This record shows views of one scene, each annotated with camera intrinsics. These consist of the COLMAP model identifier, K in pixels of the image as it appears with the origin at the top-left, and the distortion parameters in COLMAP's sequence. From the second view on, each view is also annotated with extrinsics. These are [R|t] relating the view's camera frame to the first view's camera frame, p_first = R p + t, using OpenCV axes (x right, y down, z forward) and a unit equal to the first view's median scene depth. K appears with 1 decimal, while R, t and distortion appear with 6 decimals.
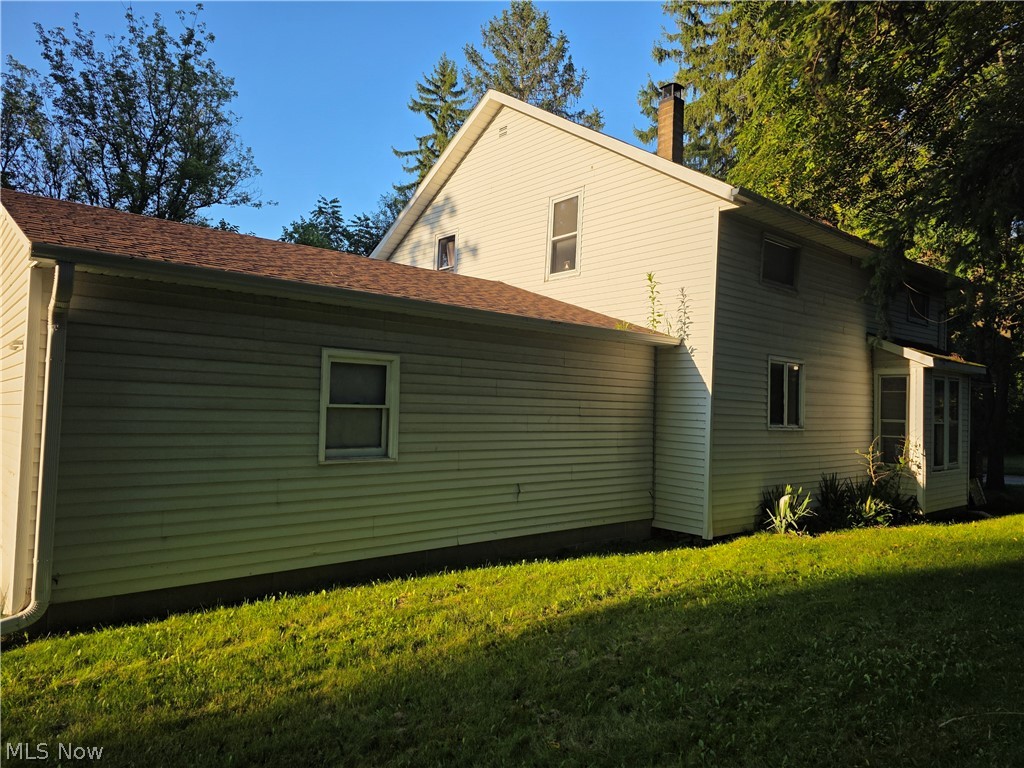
lens RADIAL K [[676.9, 0, 511.4], [0, 676.9, 399.3], [0, 0, 1]] dist [0.069769, -0.053703]
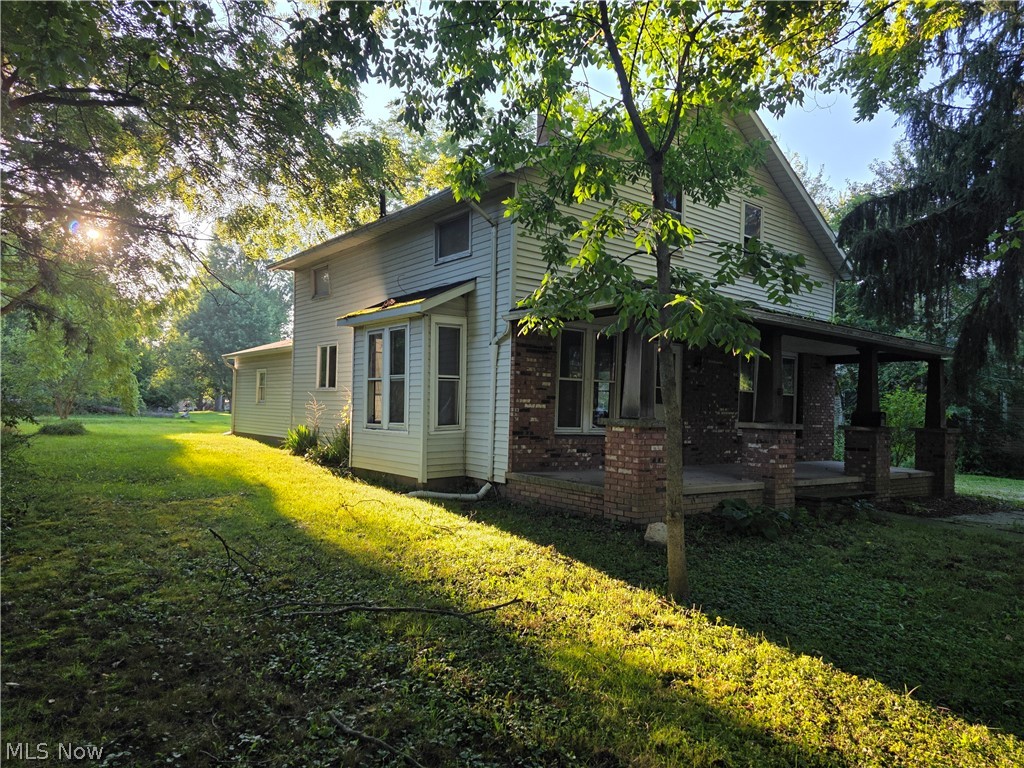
lens RADIAL K [[676.9, 0, 511.4], [0, 676.9, 399.3], [0, 0, 1]] dist [0.069769, -0.053703]
pose [[-0.034890, -0.040960, -0.998551, 2.197096], [-0.012894, 0.999095, -0.040531, 0.139950], [0.999308, 0.011461, -0.035387, 1.719793]]
